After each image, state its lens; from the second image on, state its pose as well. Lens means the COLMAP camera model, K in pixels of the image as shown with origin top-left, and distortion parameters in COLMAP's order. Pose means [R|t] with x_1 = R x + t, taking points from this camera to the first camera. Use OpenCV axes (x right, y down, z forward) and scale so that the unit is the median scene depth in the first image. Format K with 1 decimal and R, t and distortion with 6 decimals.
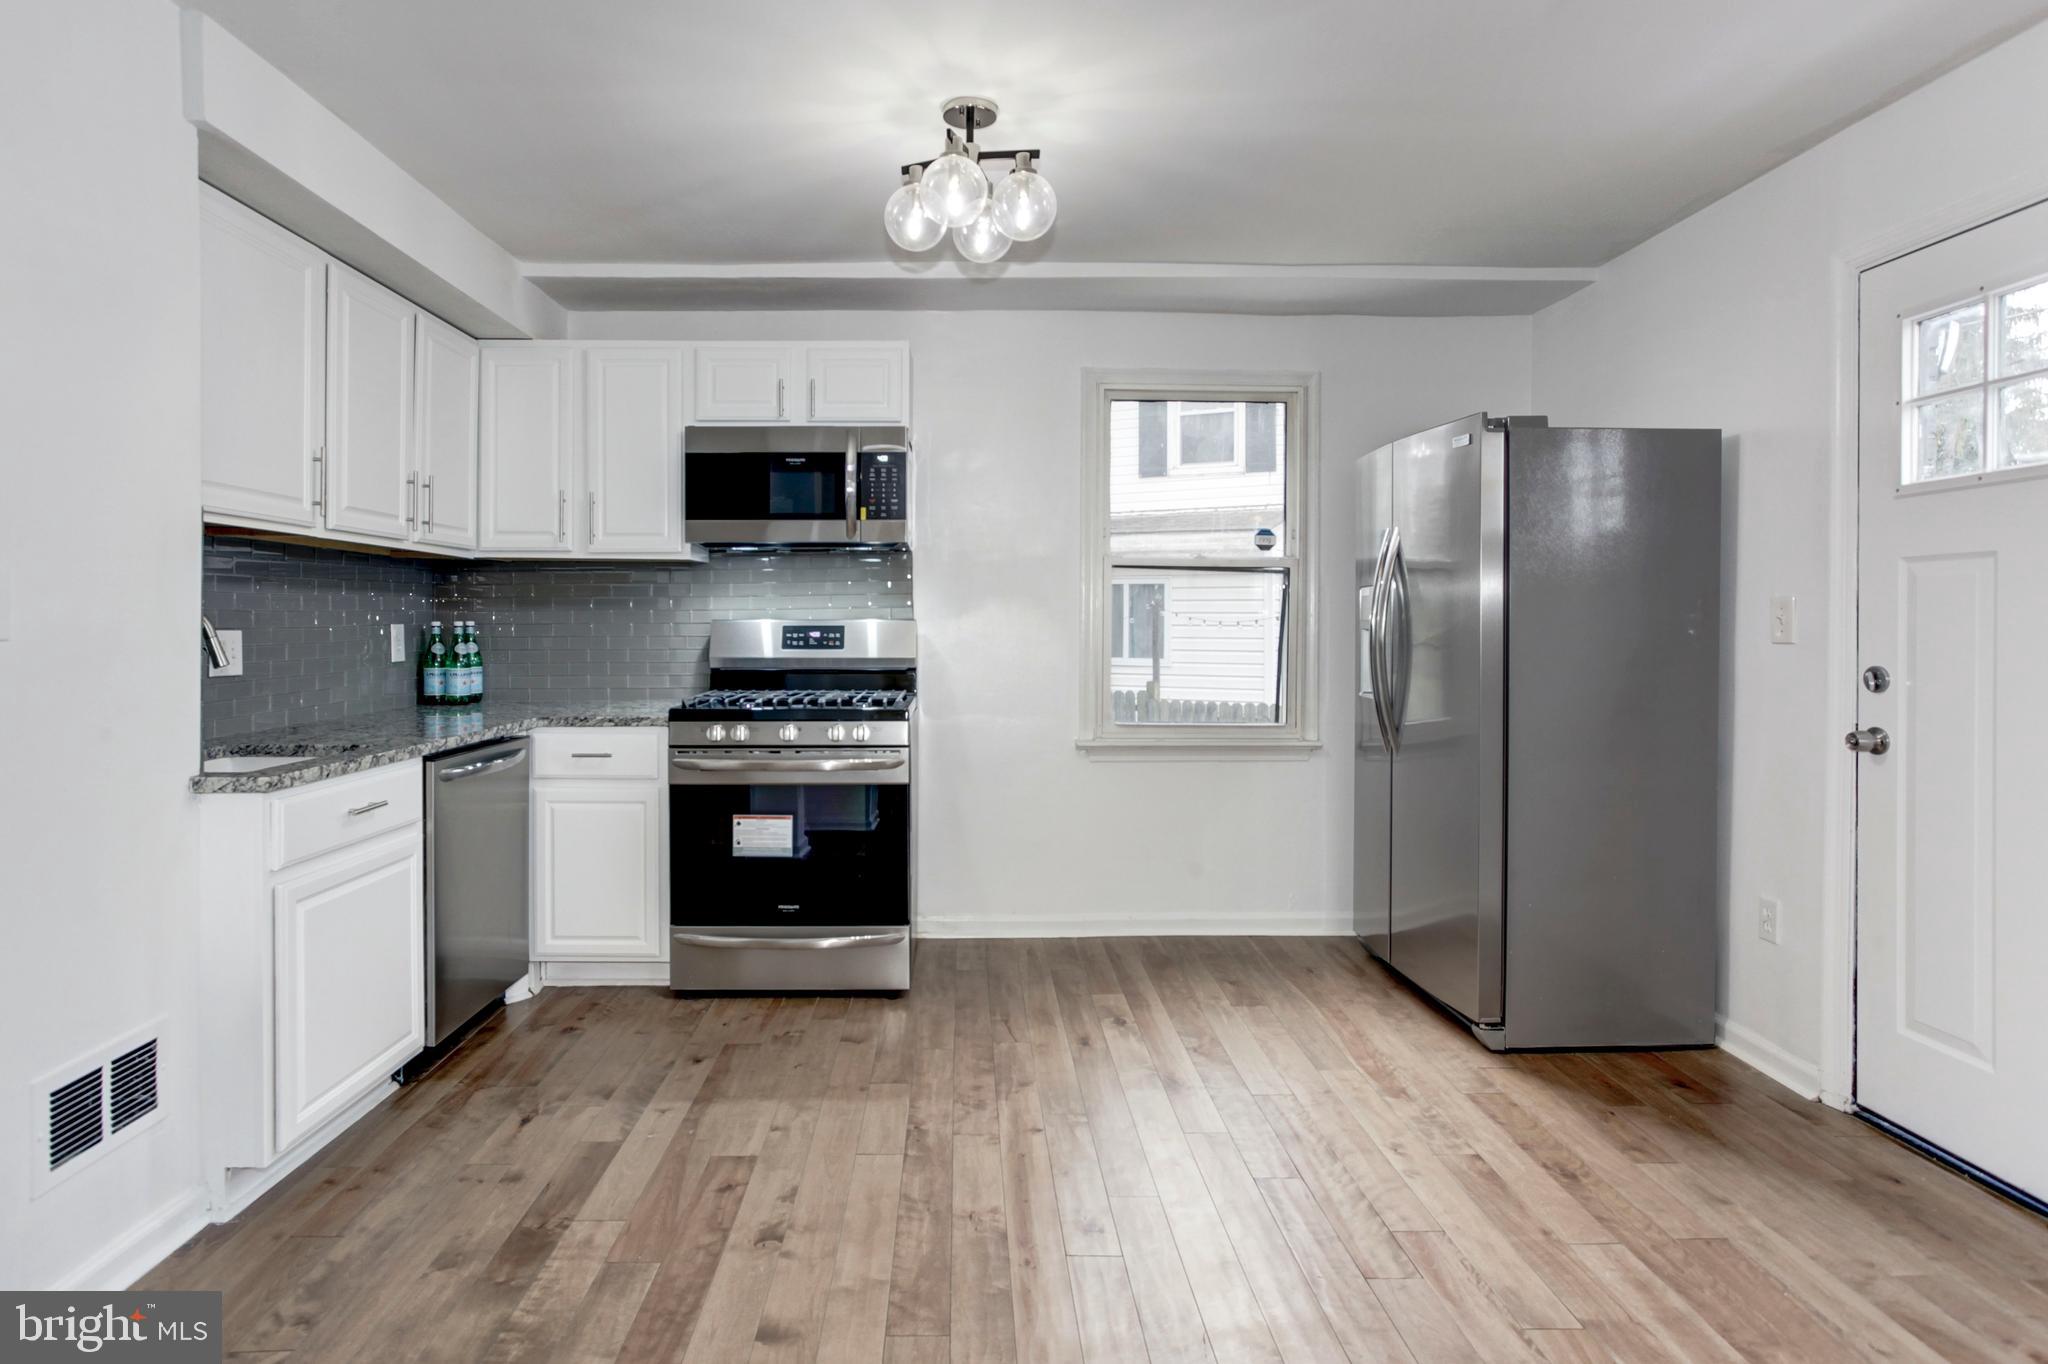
lens RADIAL K [[1063.5, 0, 1026.0], [0, 1063.5, 631.6], [0, 0, 1]] dist [-0.039828, 0.019284]
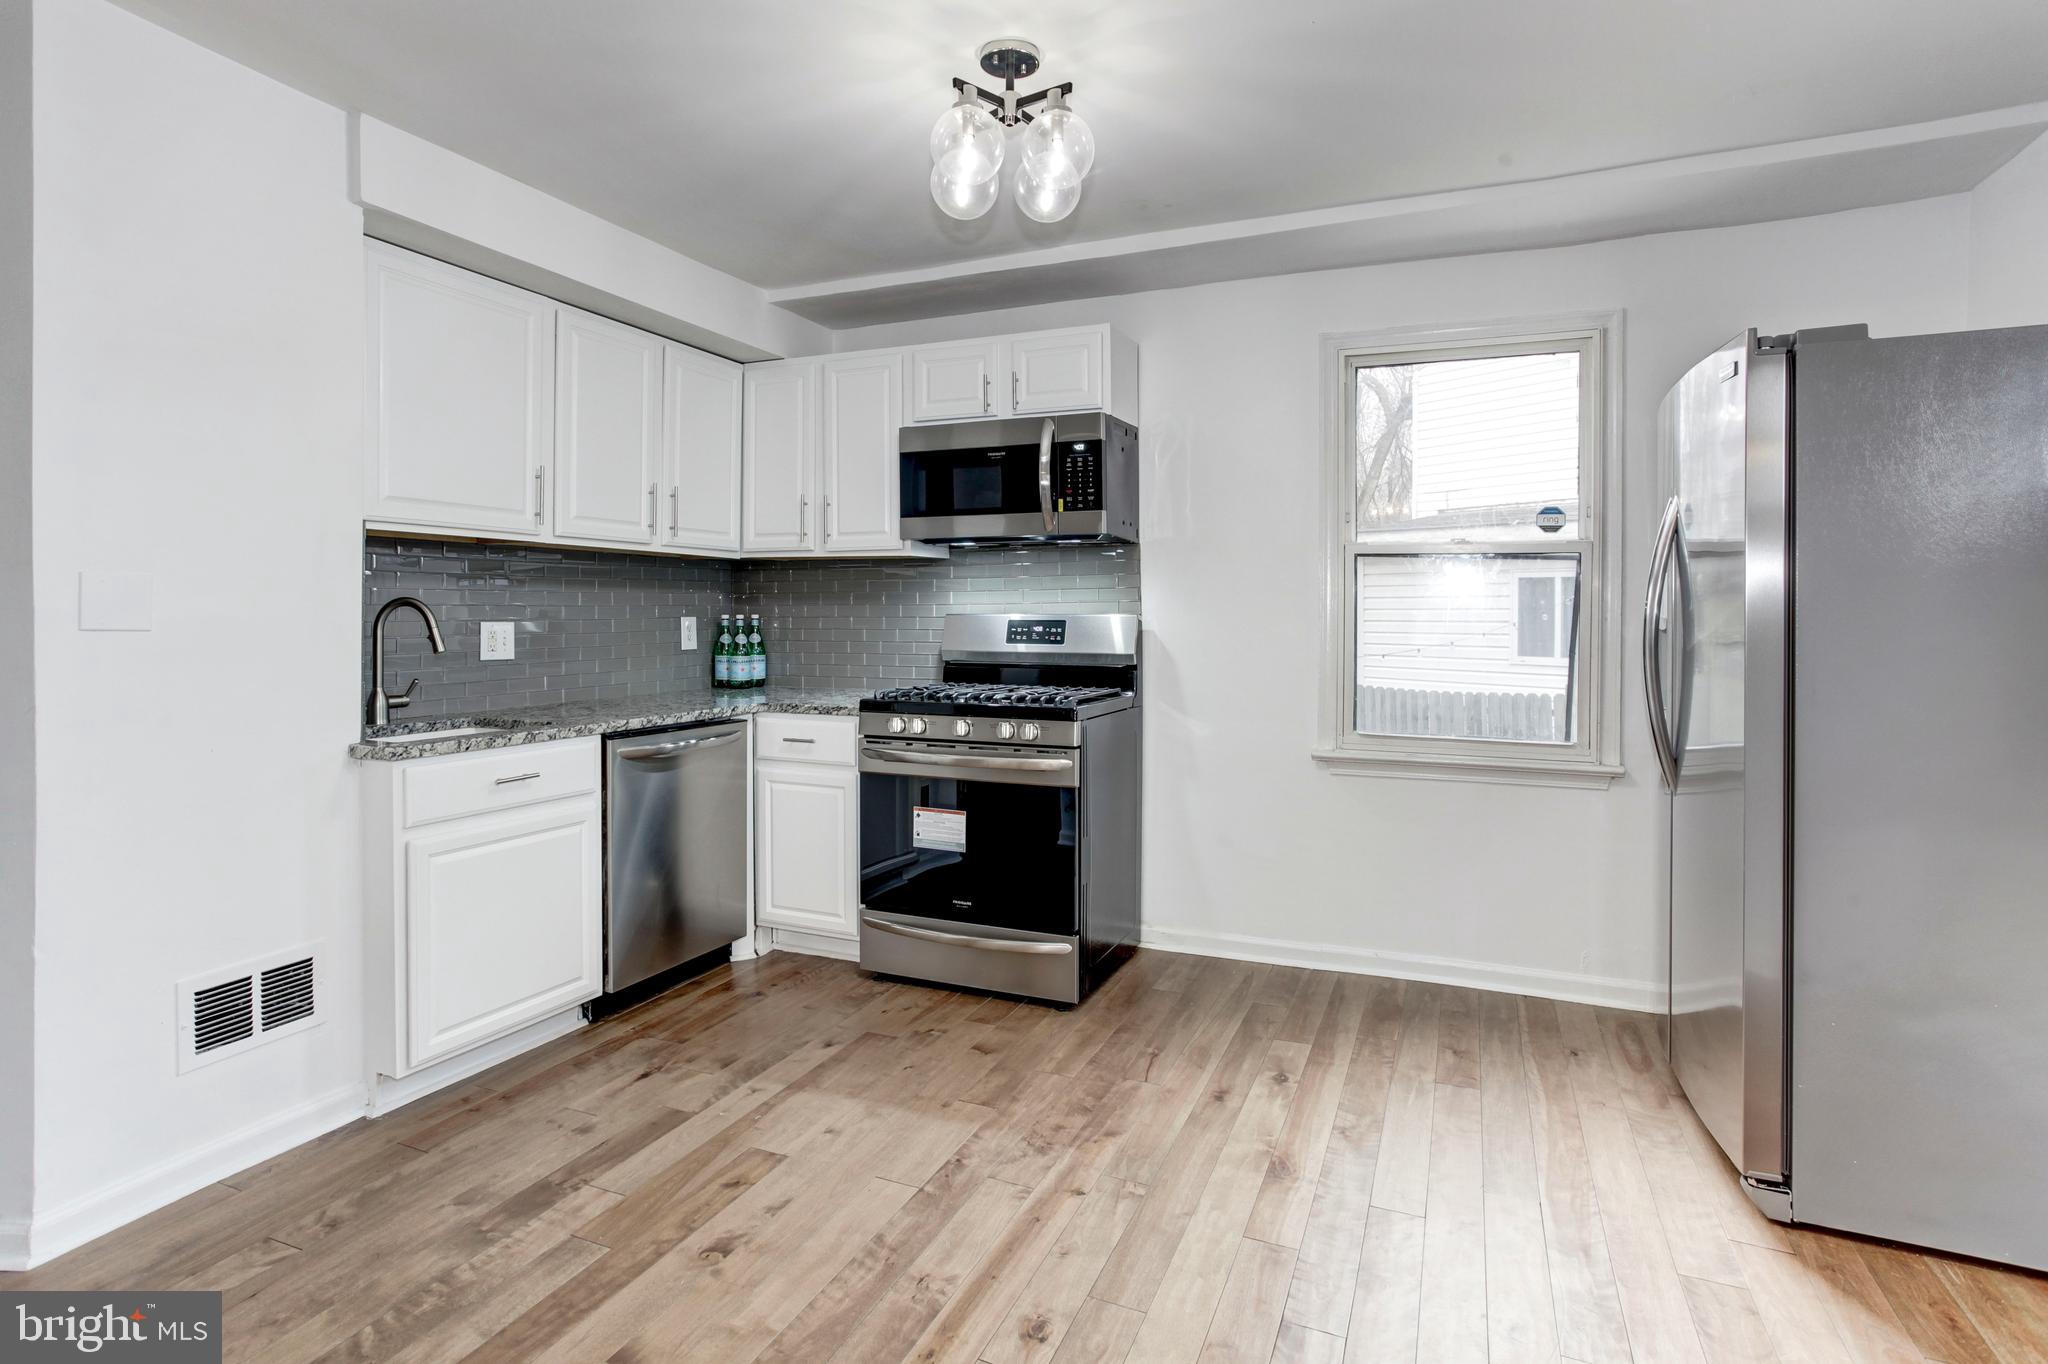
lens RADIAL K [[1015.7, 0, 1085.7], [0, 1015.7, 623.1], [0, 0, 1]] dist [-0.038074, 0.017124]
pose [[0.915271, 0.007143, -0.402775, 0.272982], [-0.007658, 0.999971, 0.000332, -0.004328], [0.402766, 0.002781, 0.915299, 0.178170]]
